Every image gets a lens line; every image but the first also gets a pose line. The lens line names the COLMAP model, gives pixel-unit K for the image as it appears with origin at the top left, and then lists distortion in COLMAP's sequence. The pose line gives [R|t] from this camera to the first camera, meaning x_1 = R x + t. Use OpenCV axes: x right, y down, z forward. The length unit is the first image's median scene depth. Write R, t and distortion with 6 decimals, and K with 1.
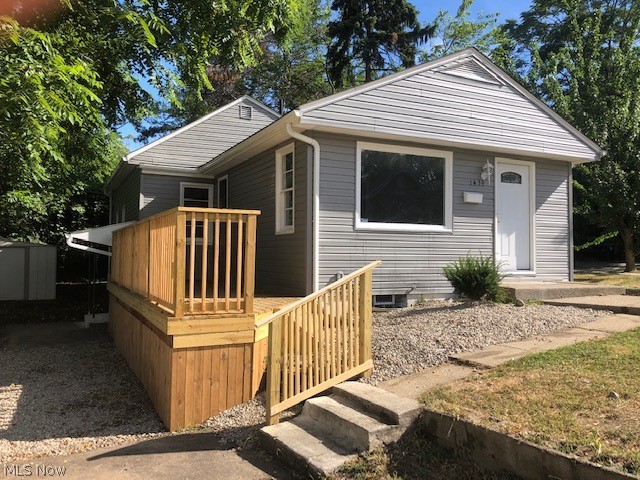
lens RADIAL K [[525.3, 0, 320.5], [0, 525.3, 237.9], [0, 0, 1]] dist [0.046312, -0.010650]
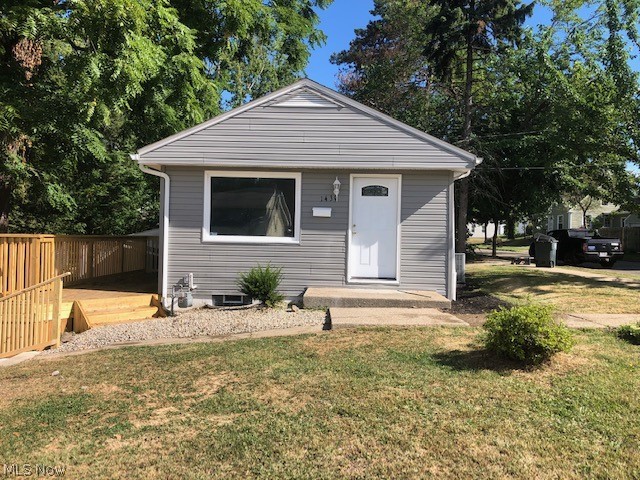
lens RADIAL K [[525.3, 0, 320.2], [0, 525.3, 244.0], [0, 0, 1]] dist [0.046312, -0.010650]
pose [[0.876099, 0.016105, -0.481862, 0.827087], [0.000462, 0.999413, 0.034242, -0.047878], [0.482131, -0.030222, 0.875578, 0.032934]]
